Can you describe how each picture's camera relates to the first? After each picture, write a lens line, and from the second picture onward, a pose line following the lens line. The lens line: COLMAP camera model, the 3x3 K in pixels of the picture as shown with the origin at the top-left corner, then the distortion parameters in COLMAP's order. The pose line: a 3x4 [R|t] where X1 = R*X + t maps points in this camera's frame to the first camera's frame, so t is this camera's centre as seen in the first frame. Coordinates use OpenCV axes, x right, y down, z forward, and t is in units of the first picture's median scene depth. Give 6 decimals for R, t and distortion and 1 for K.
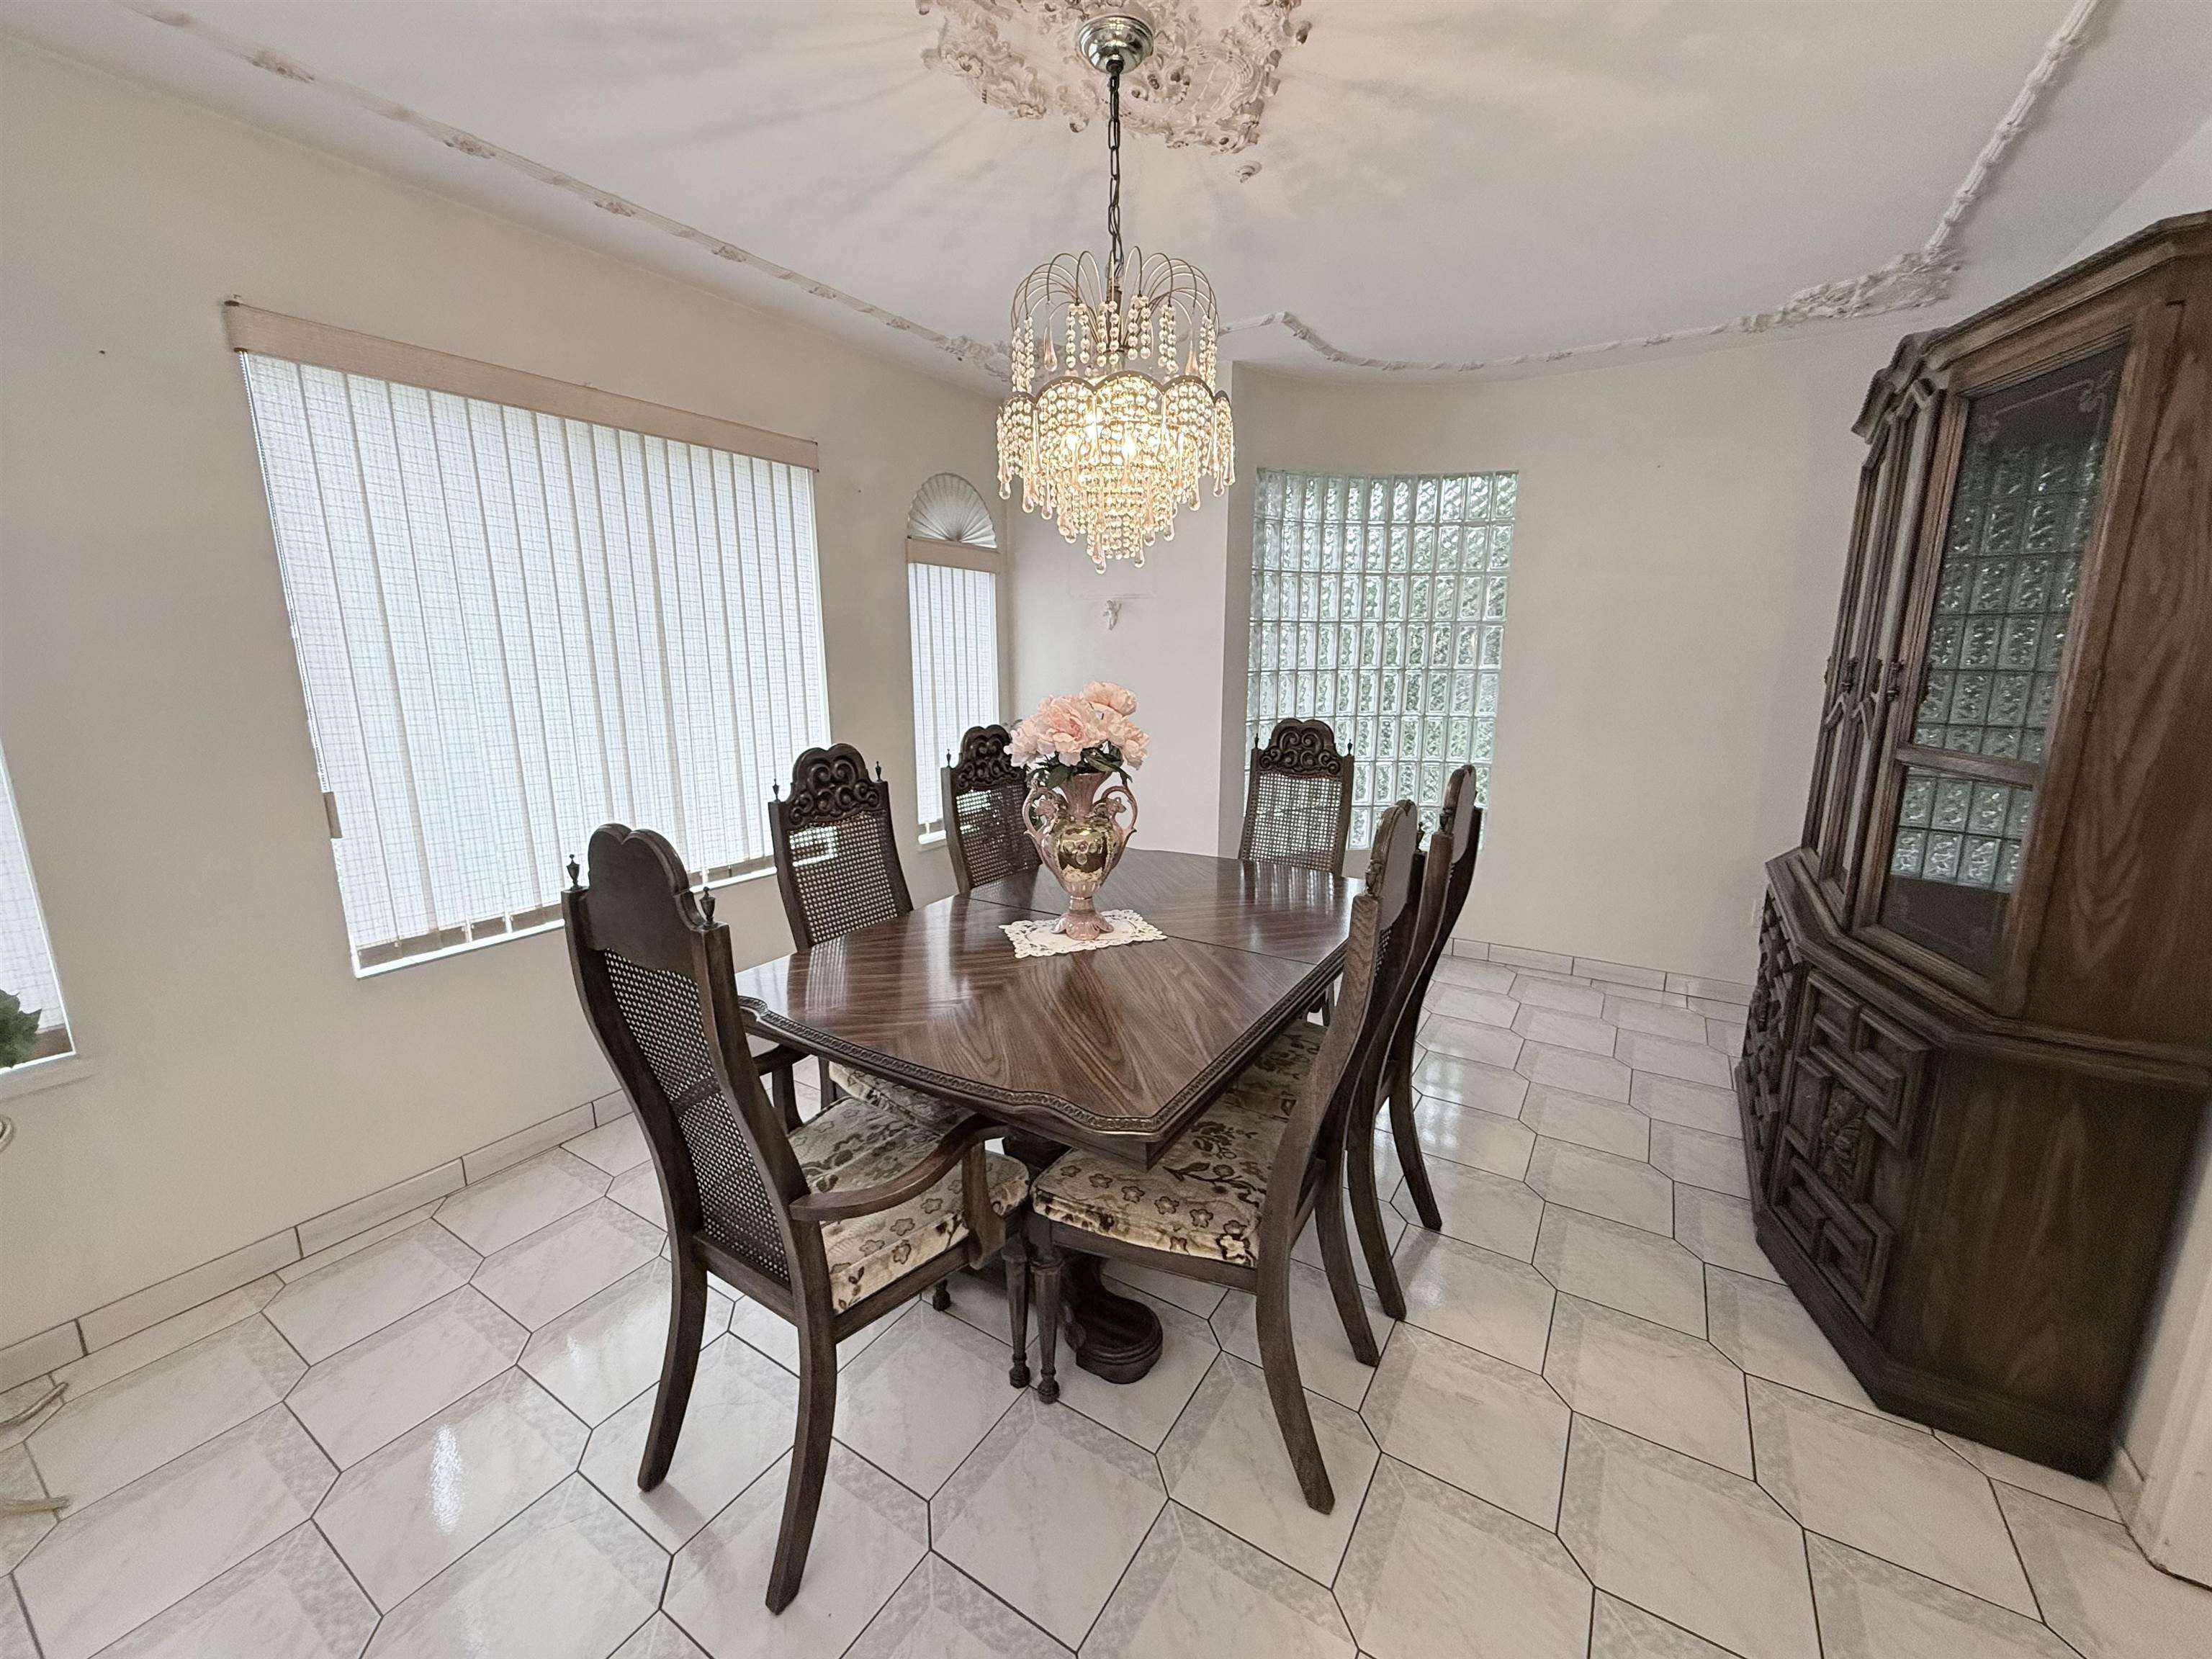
lens RADIAL K [[882.1, 0, 1094.3], [0, 882.1, 833.4], [0, 0, 1]] dist [0.000736, -0.000106]
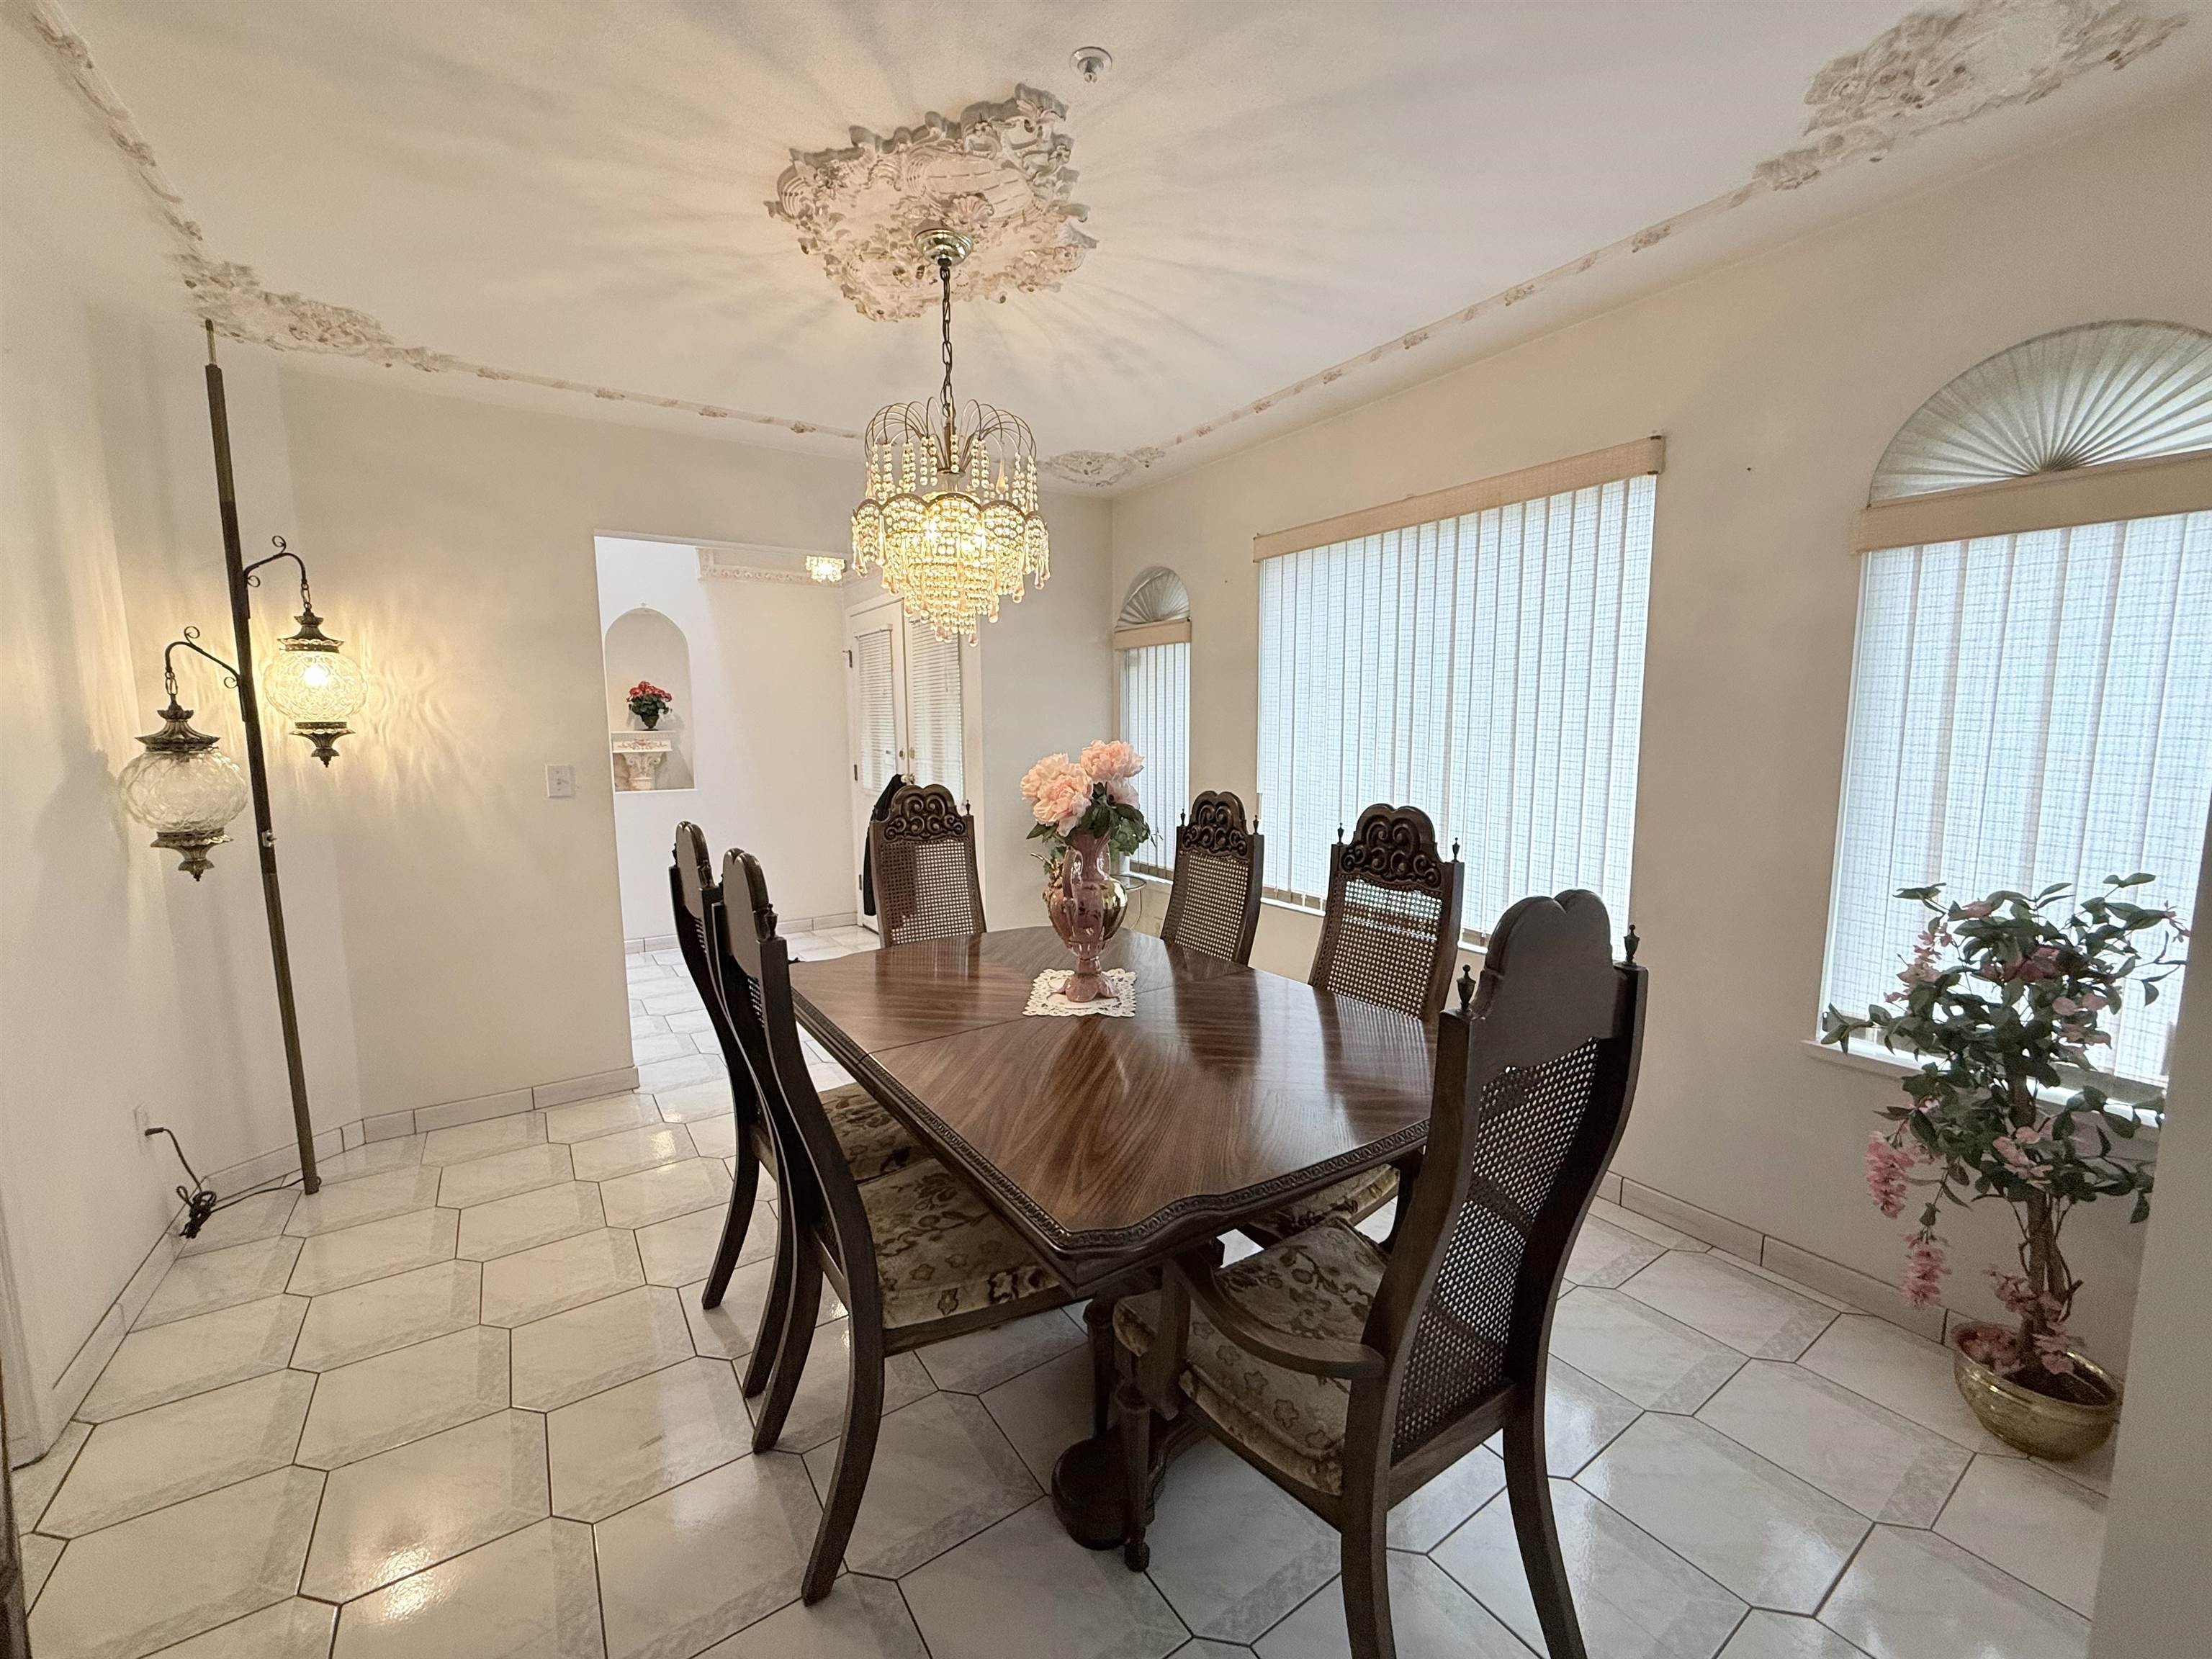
lens RADIAL K [[882.1, 0, 1115.8], [0, 882.1, 826.1], [0, 0, 1]] dist [0.000736, -0.000106]
pose [[-0.384501, 0.109238, -0.916639, 0.739933], [-0.180422, 0.964931, 0.190674, -0.227632], [0.905322, 0.238696, -0.351308, 1.161301]]
